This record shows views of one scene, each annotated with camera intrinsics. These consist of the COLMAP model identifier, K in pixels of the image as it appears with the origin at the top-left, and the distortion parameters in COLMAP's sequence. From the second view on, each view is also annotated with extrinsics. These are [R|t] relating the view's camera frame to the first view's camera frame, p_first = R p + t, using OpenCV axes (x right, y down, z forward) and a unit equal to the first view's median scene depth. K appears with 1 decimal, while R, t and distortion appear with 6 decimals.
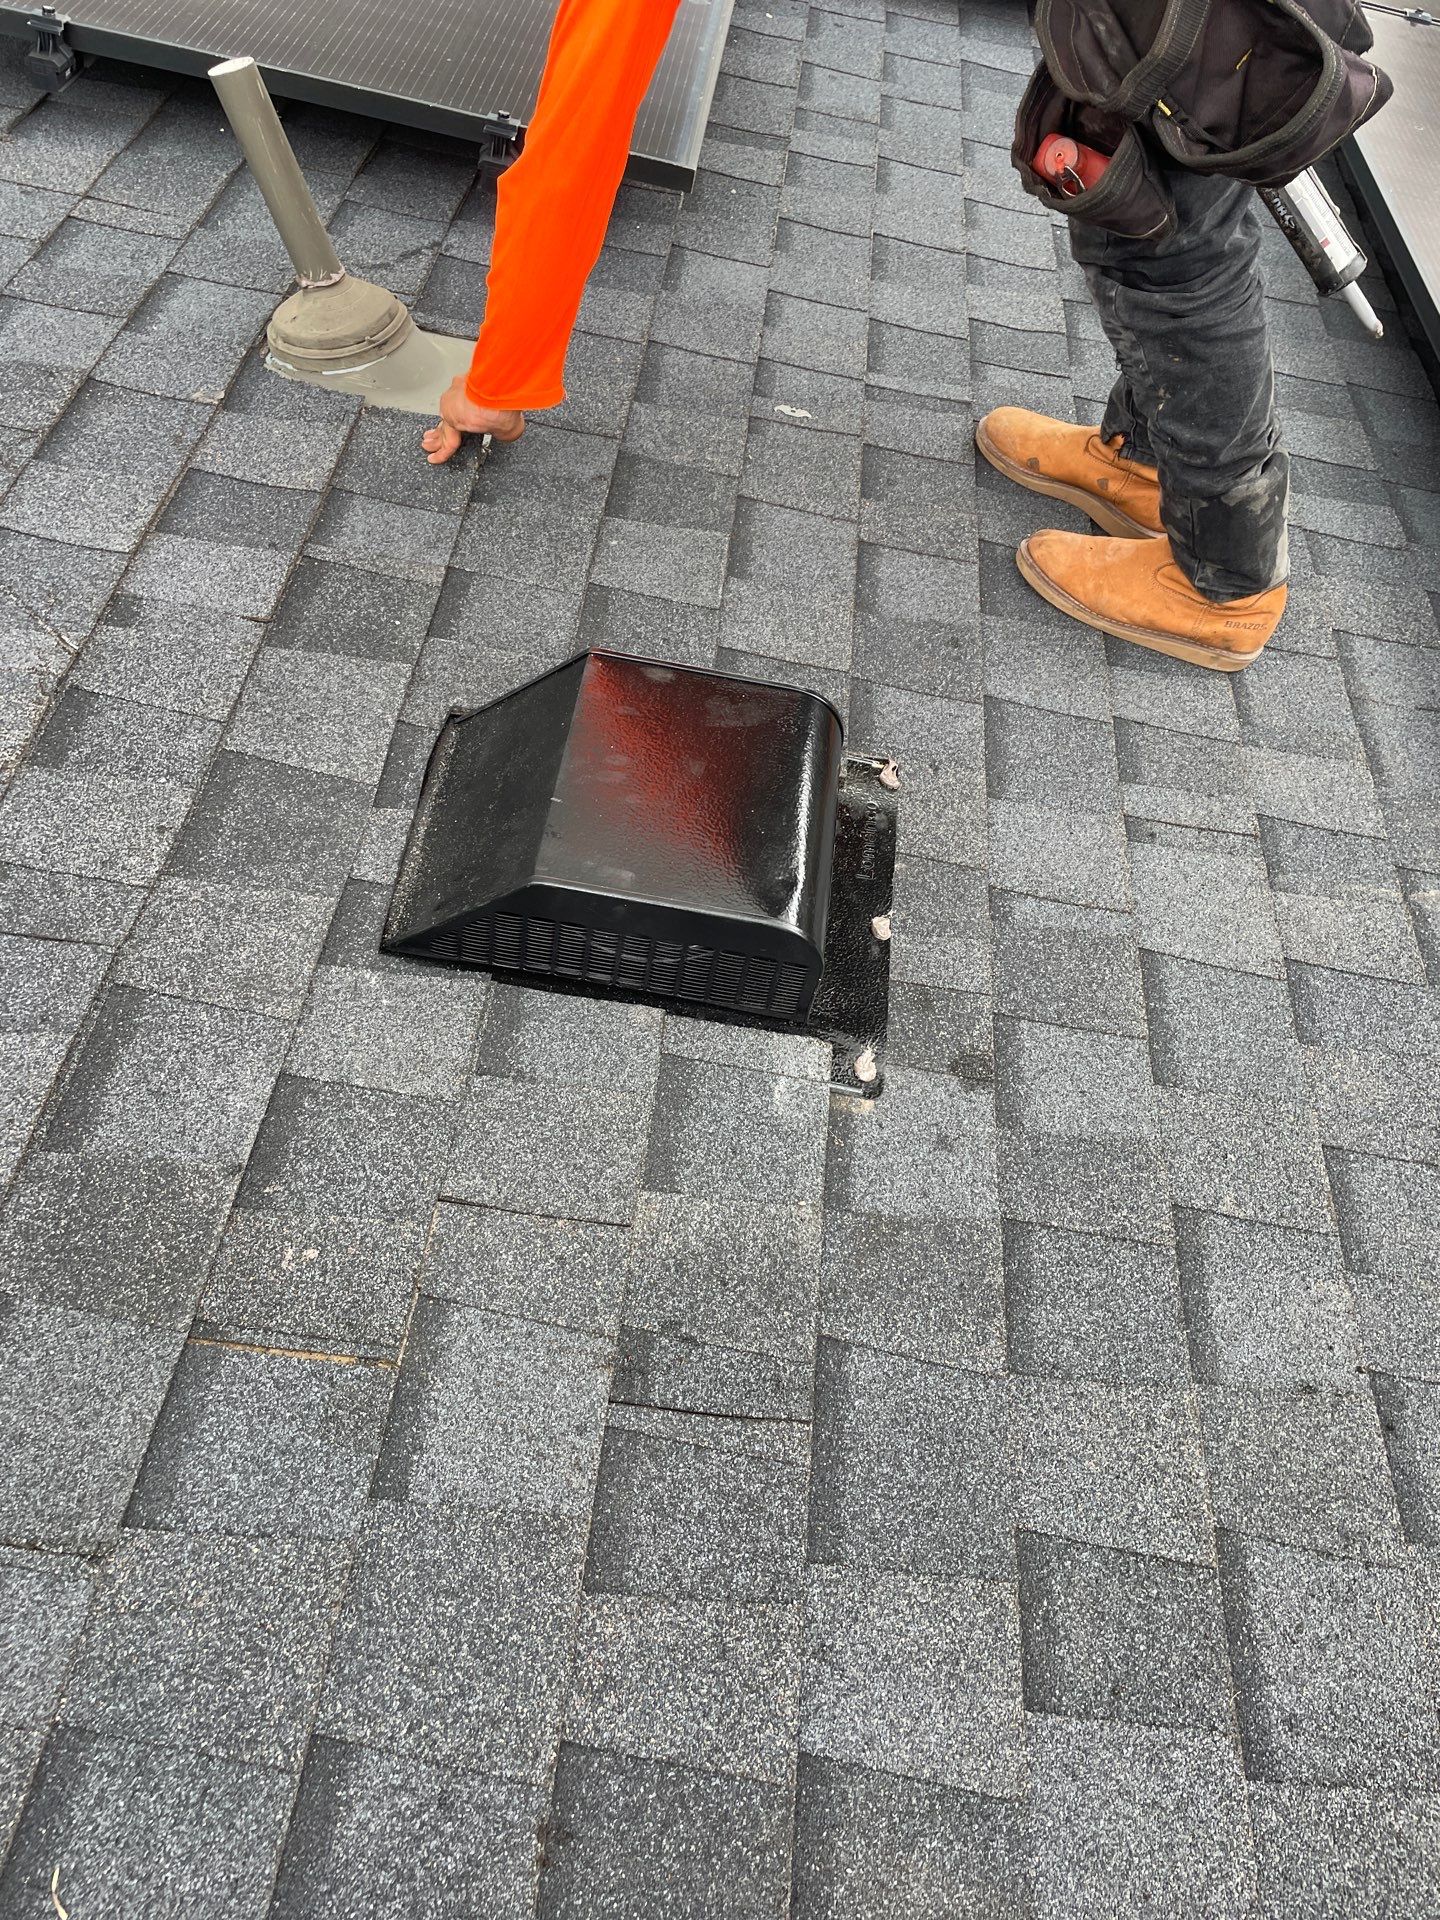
lens RADIAL K [[1451.4, 0, 716.9], [0, 1451.4, 952.8], [0, 0, 1]] dist [0.084860, -0.119759]
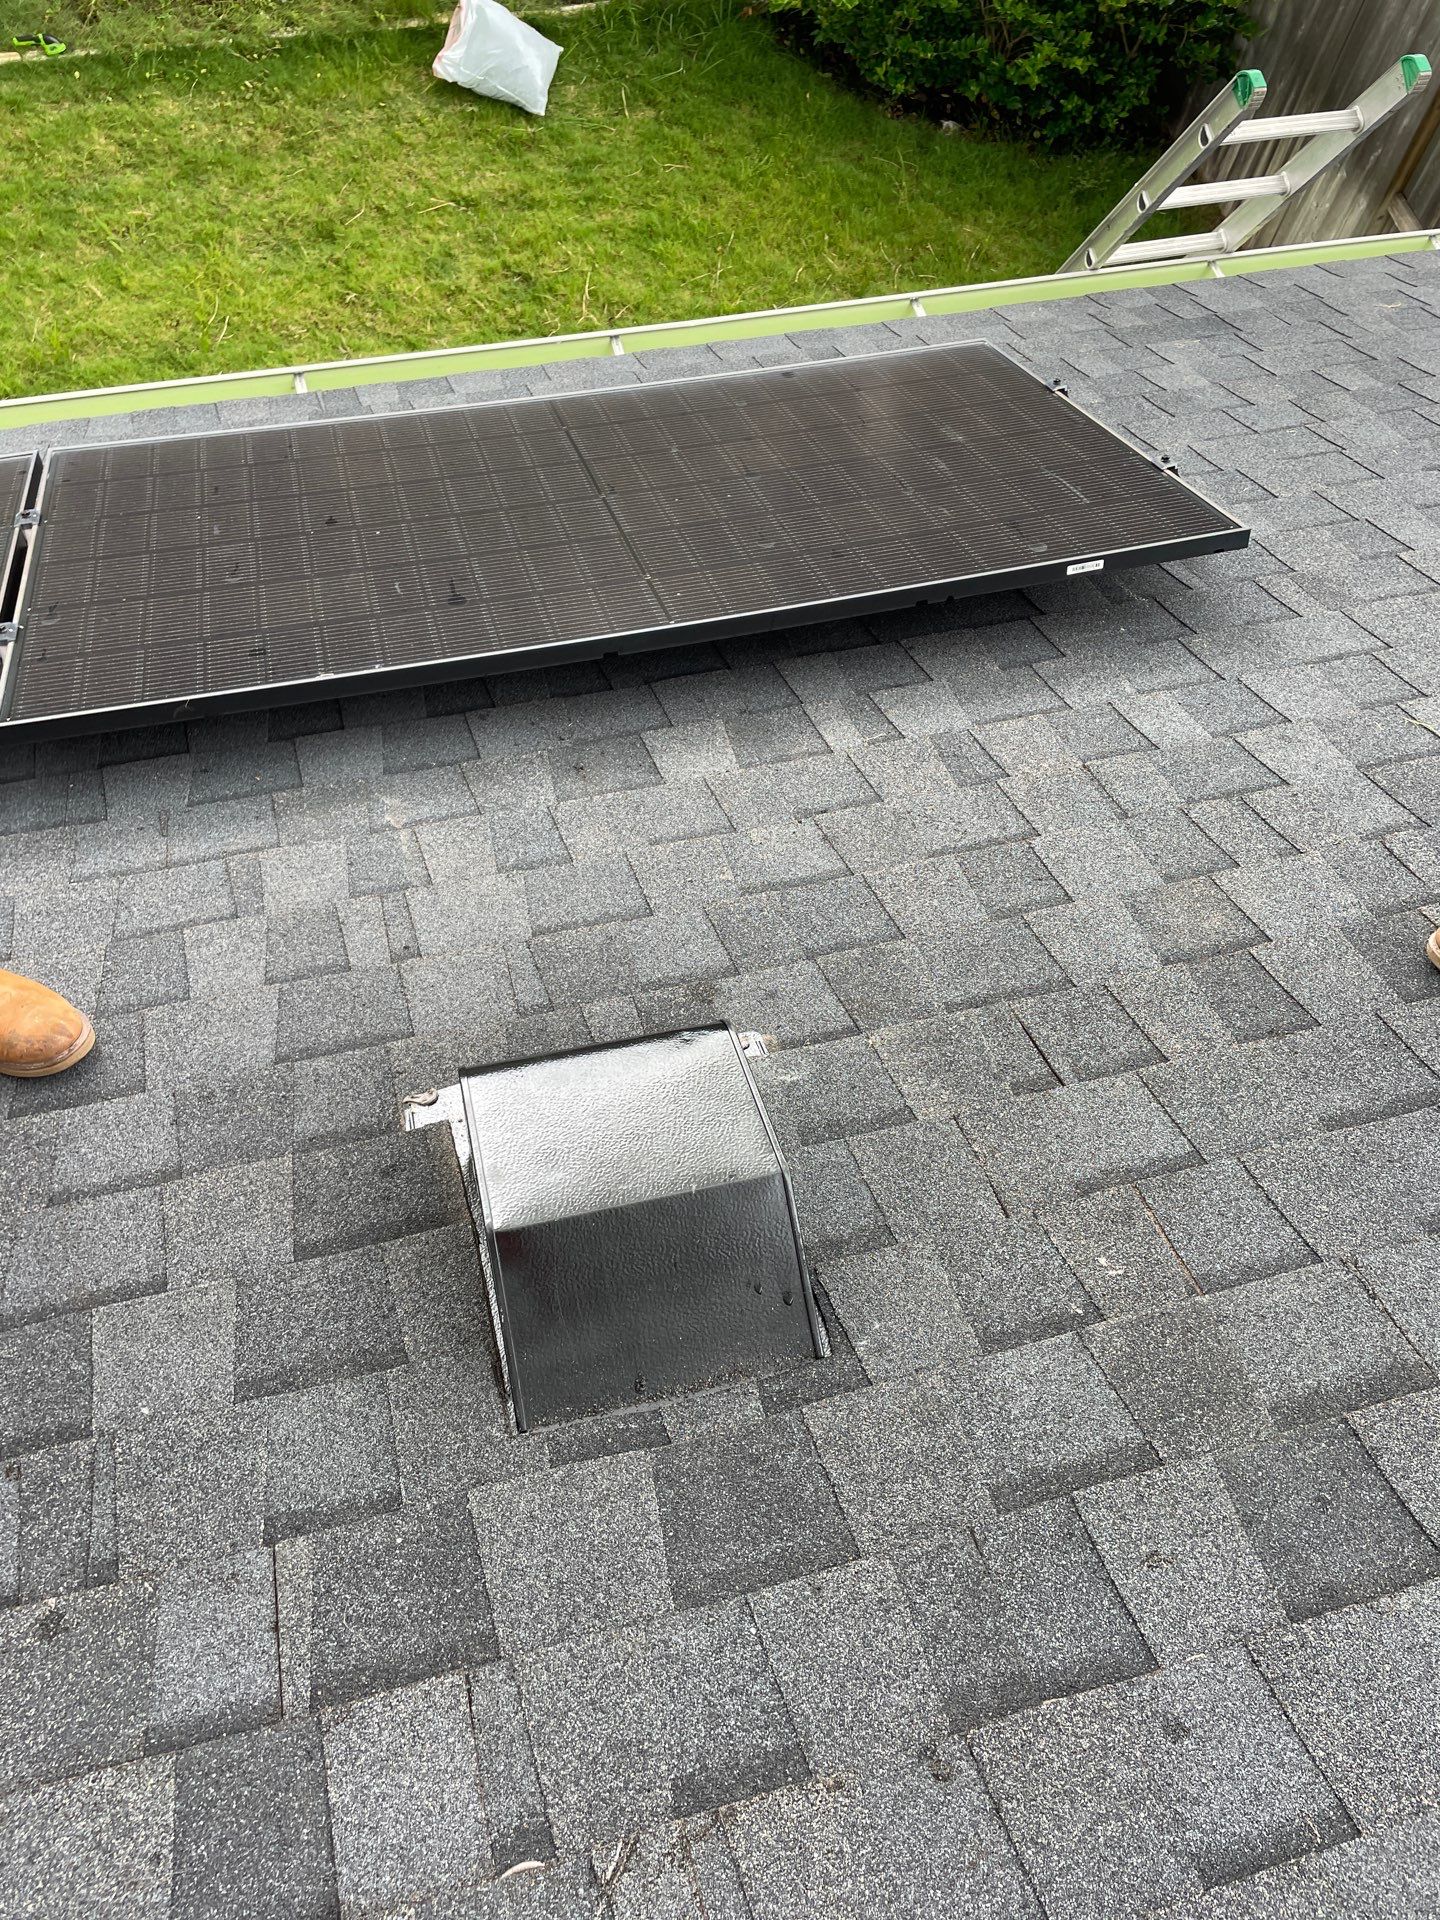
lens RADIAL K [[1451.4, 0, 723.9], [0, 1451.4, 945.8], [0, 0, 1]] dist [0.084860, -0.119759]
pose [[-0.358284, -0.711502, 0.604481, -0.663545], [0.707377, 0.215673, 0.673129, -0.883880], [-0.609303, 0.668768, 0.426028, 0.386545]]
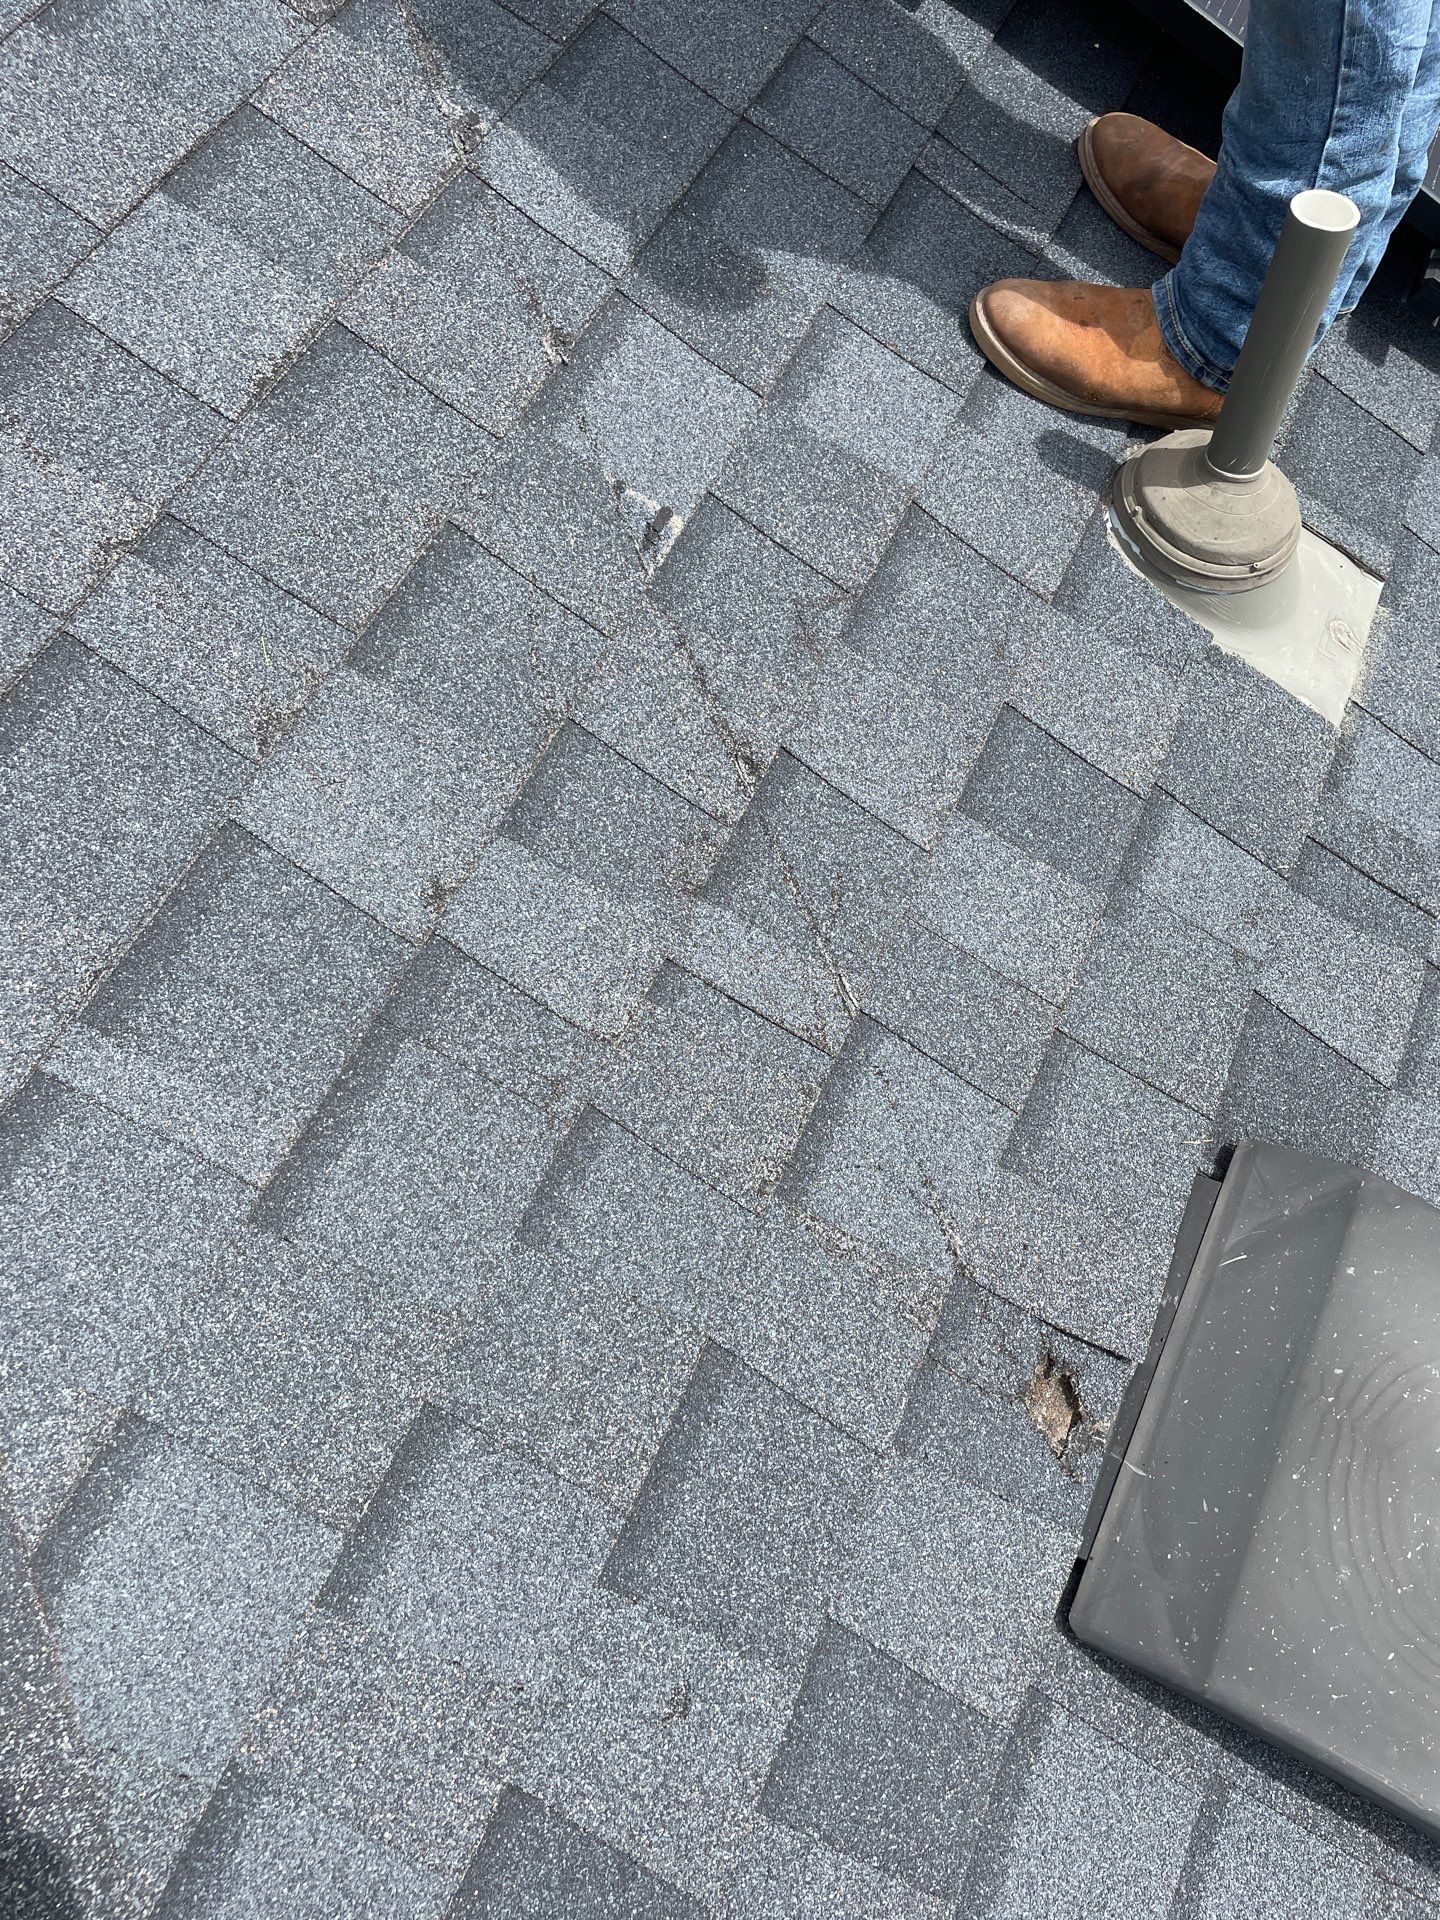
lens RADIAL K [[1451.4, 0, 725.4], [0, 1451.4, 952.2], [0, 0, 1]] dist [0.084860, -0.119759]
pose [[0.921095, 0.387089, 0.041778, -0.618822], [-0.384968, 0.889471, 0.246253, -0.450595], [0.058161, -0.242906, 0.968305, 0.286092]]
